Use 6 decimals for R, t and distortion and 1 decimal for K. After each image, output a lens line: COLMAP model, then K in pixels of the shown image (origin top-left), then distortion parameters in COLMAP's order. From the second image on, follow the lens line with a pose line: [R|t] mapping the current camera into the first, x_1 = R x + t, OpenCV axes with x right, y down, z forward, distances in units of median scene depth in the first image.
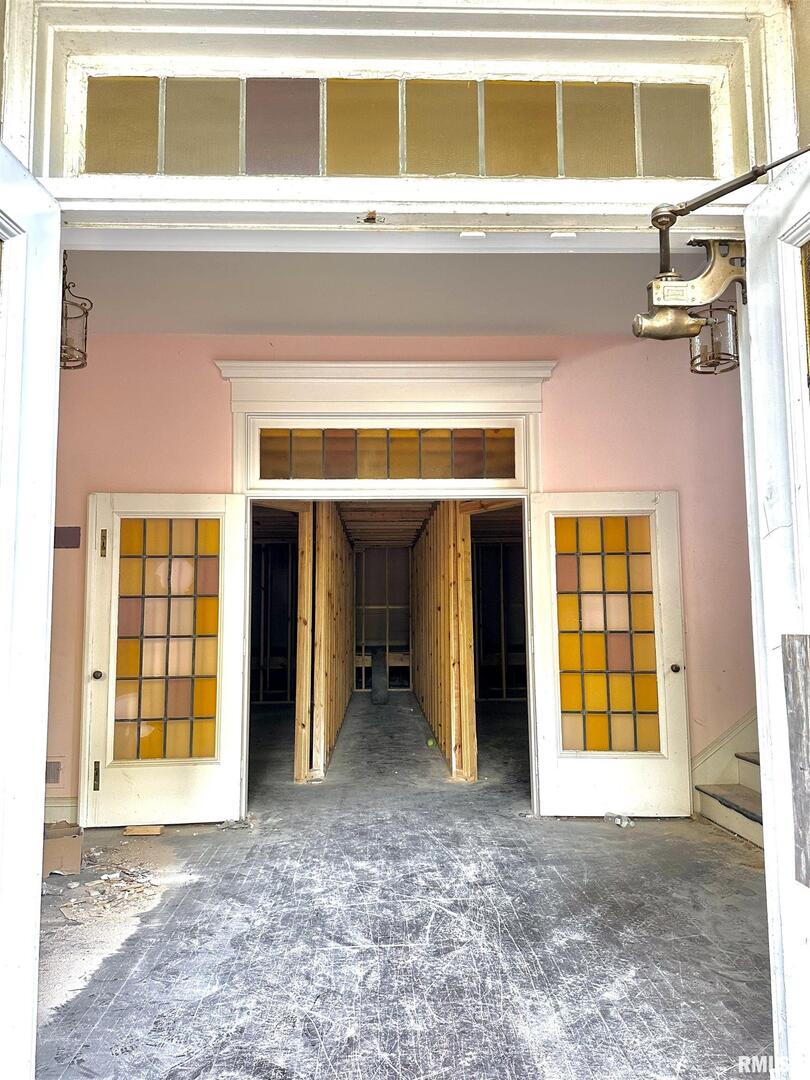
lens RADIAL K [[764.9, 0, 405.0], [0, 764.9, 540.0], [0, 0, 1]] dist [0.145187, -0.160572]
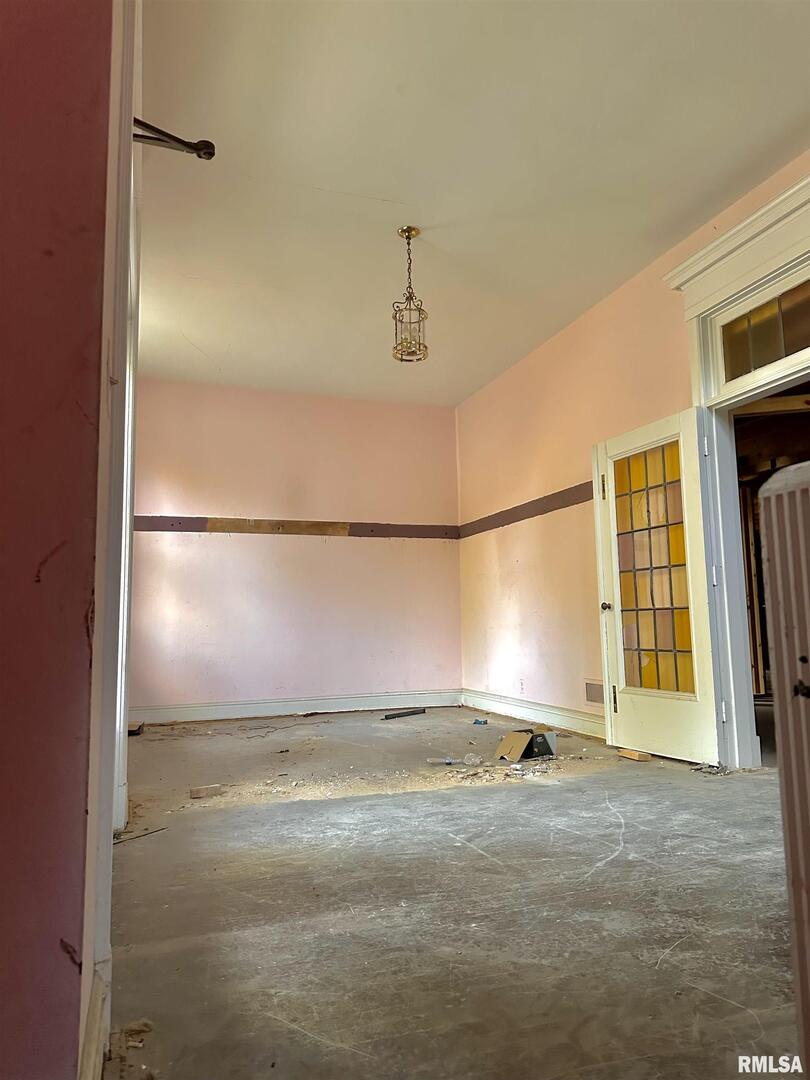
lens RADIAL K [[748.7, 0, 405.0], [0, 748.7, 540.0], [0, 0, 1]] dist [-0.001170, 0.002107]
pose [[0.300569, -0.108980, -0.947513, 0.716012], [0.117692, 0.990096, -0.076543, 0.174174], [0.946471, -0.088508, 0.310418, 0.570027]]
